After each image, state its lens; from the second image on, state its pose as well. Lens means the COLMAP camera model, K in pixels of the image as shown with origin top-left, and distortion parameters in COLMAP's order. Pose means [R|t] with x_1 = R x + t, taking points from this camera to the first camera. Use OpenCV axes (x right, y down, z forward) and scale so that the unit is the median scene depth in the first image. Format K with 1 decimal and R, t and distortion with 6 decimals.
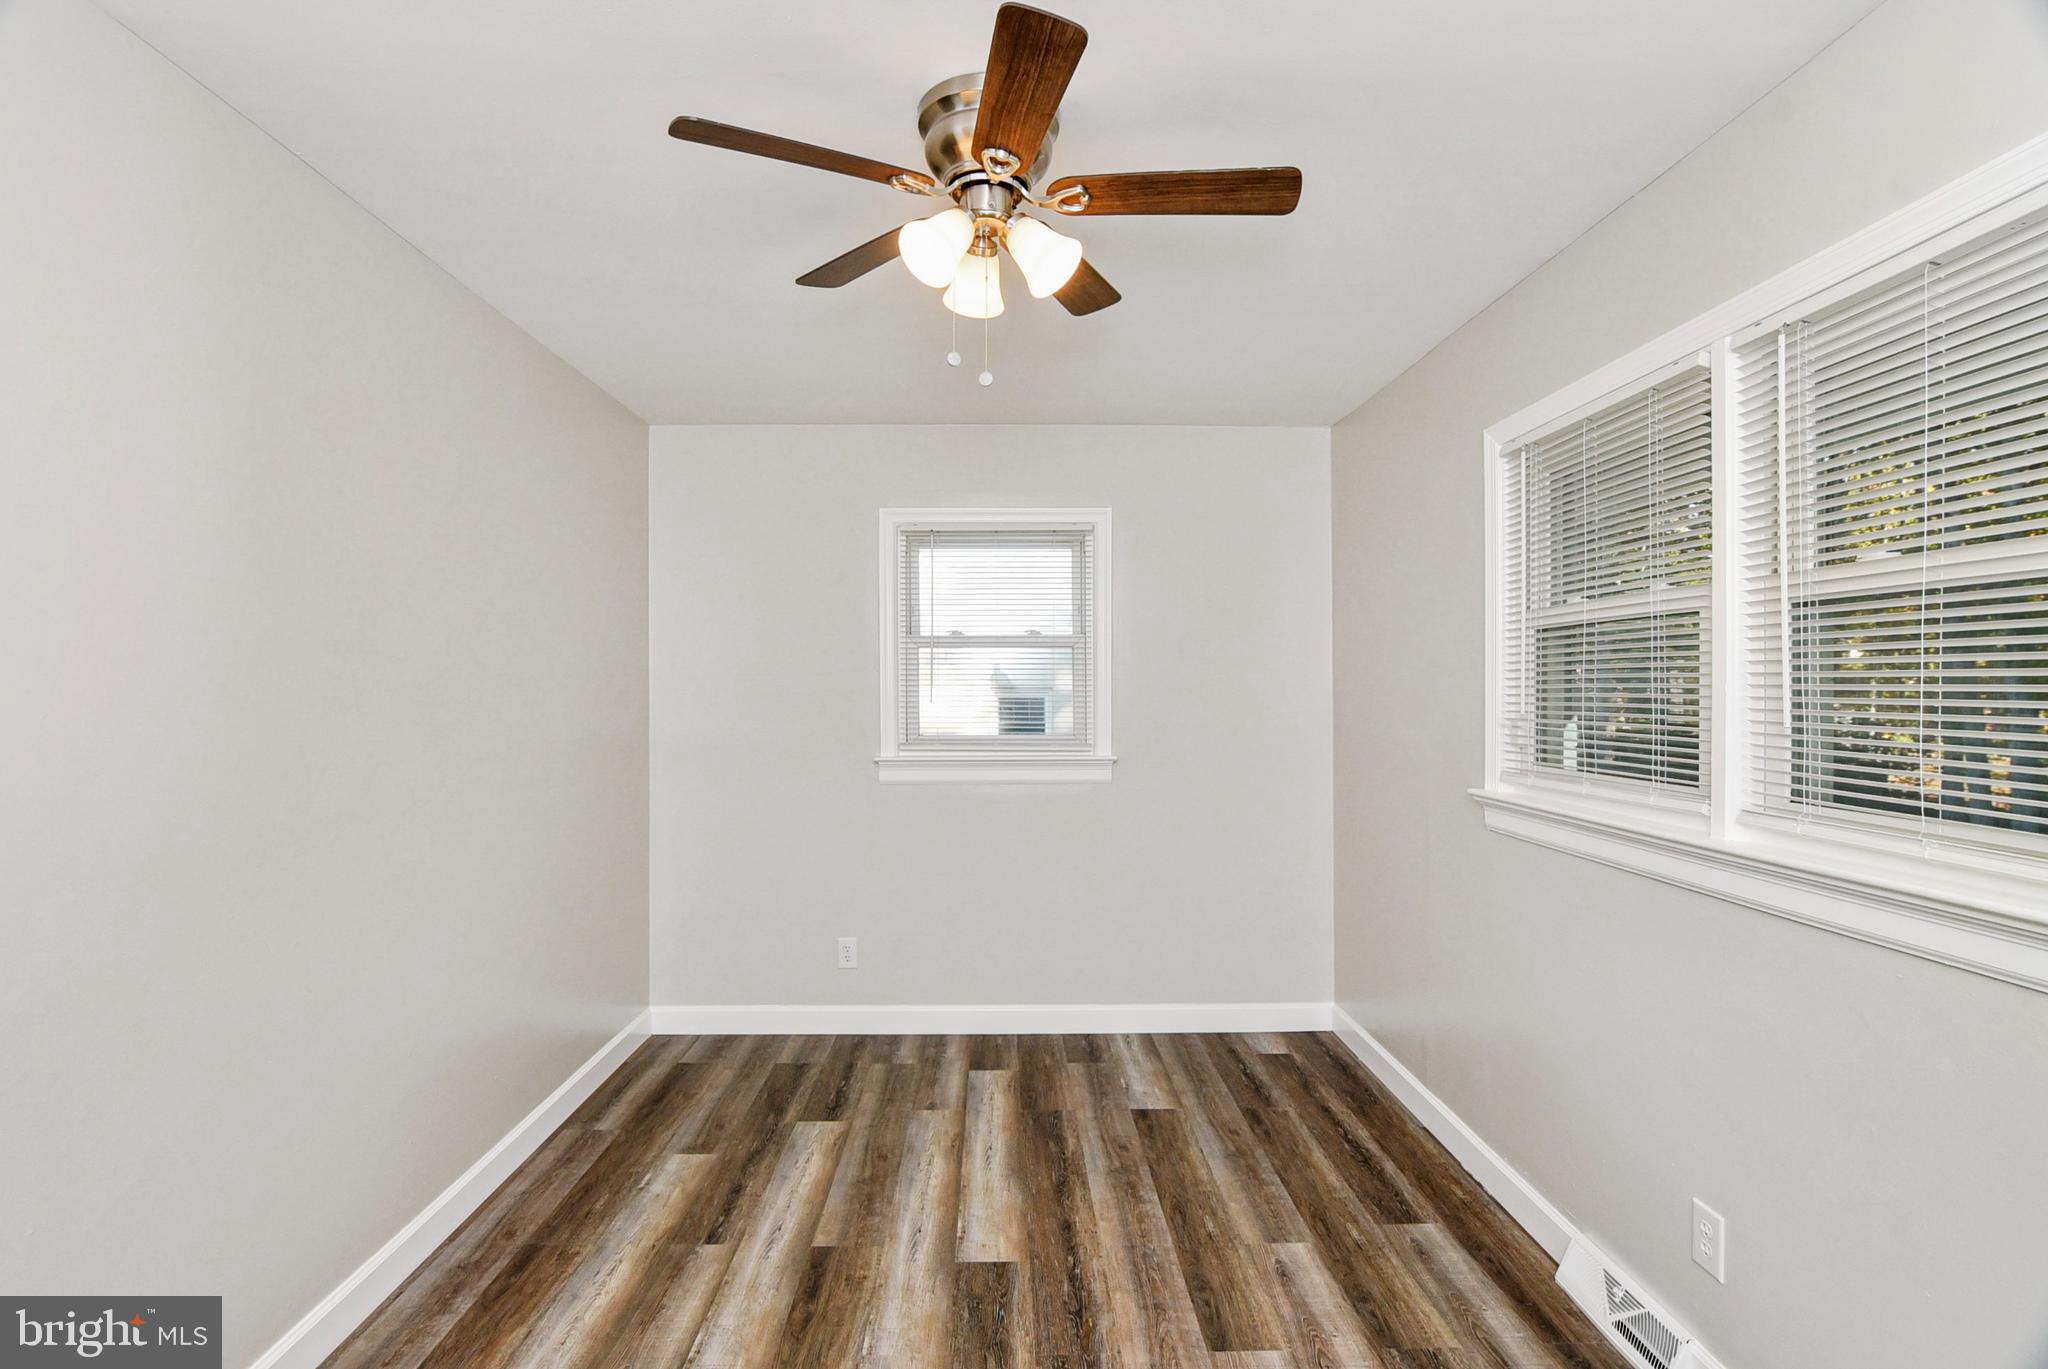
lens RADIAL K [[1009.9, 0, 1016.1], [0, 1009.9, 681.4], [0, 0, 1]] dist [-0.026775, 0.008234]
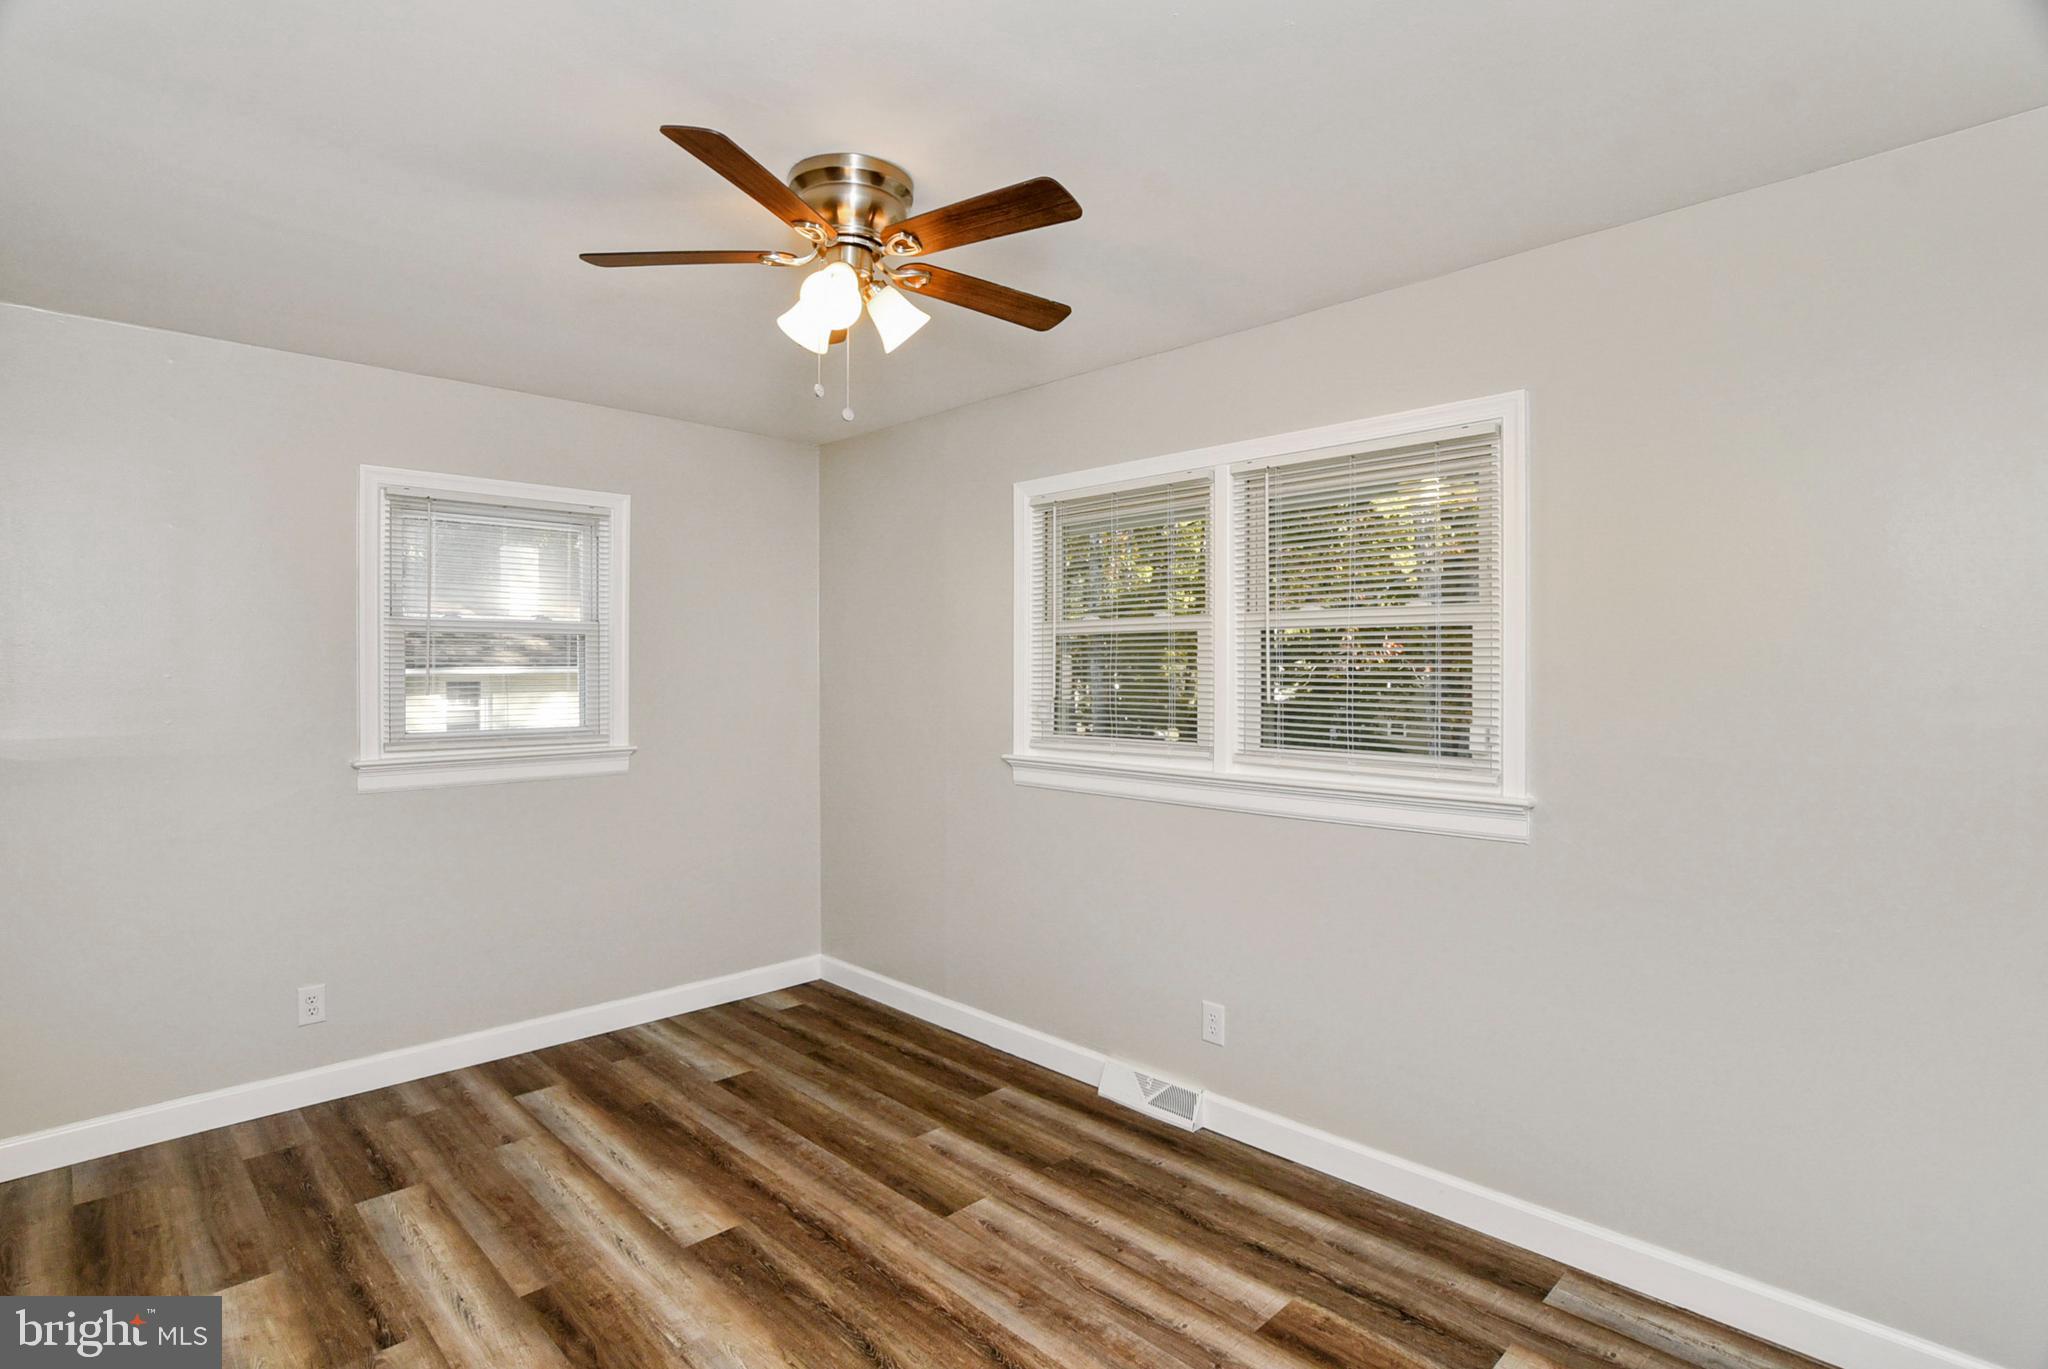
lens RADIAL K [[1009.9, 0, 1023.6], [0, 1009.9, 656.3], [0, 0, 1]] dist [-0.026775, 0.008234]
pose [[0.722377, 0.009297, 0.691437, -0.453944], [-0.003244, 0.999944, -0.010056, -0.009191], [-0.691491, 0.005021, 0.722367, 0.024558]]
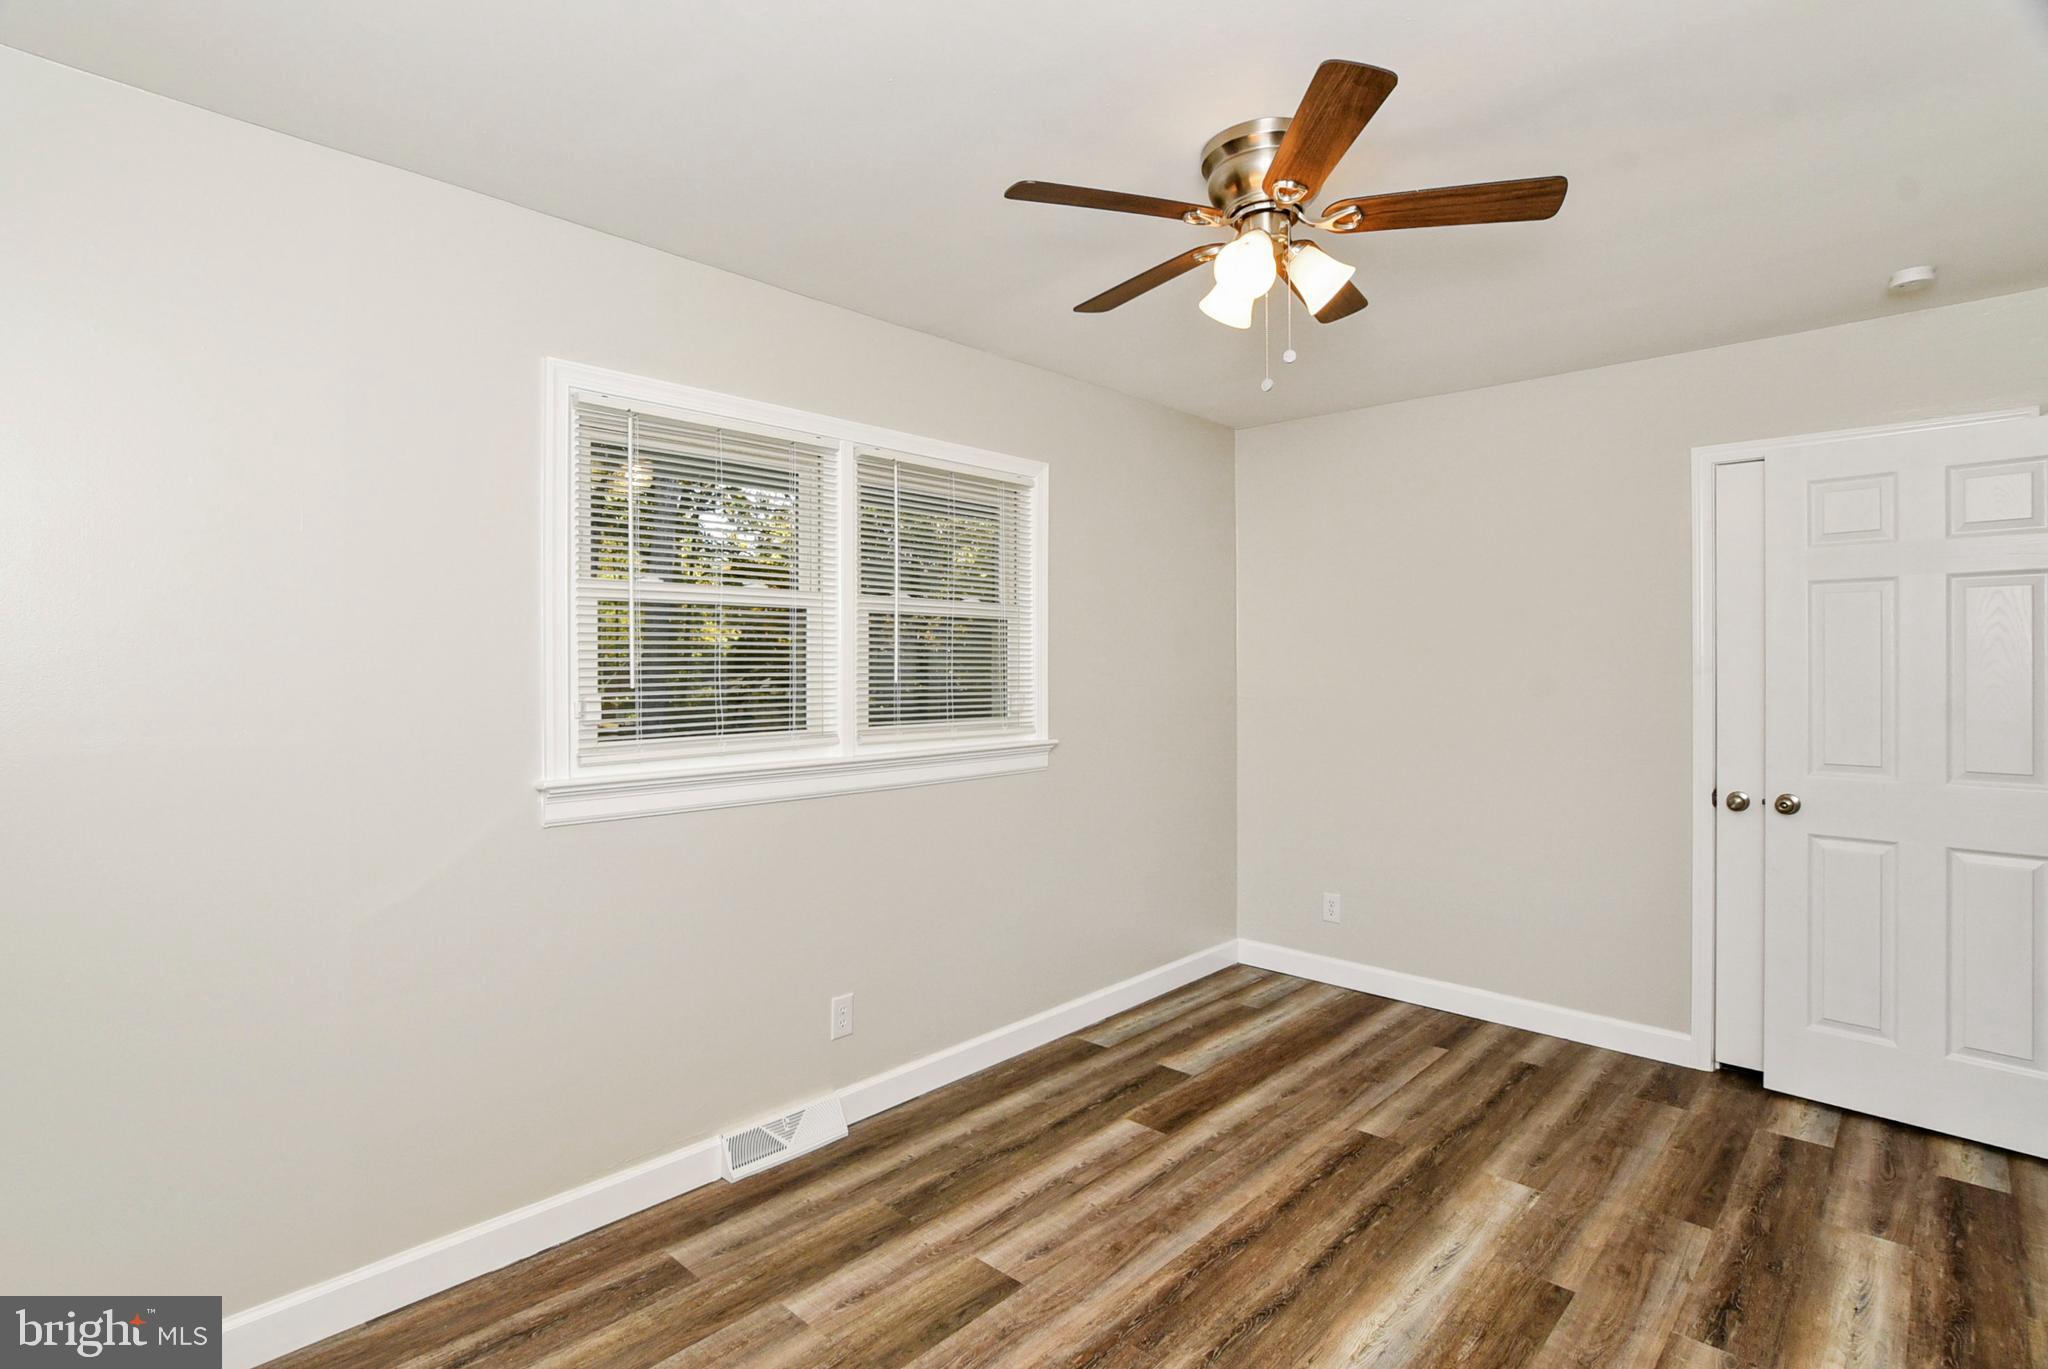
lens RADIAL K [[1009.9, 0, 1012.8], [0, 1009.9, 658.1], [0, 0, 1]] dist [-0.026775, 0.008234]
pose [[-0.714755, 0.001820, 0.699372, -0.412108], [-0.003893, 0.999971, -0.006582, 0.008223], [-0.699364, -0.007427, -0.714727, 1.345658]]
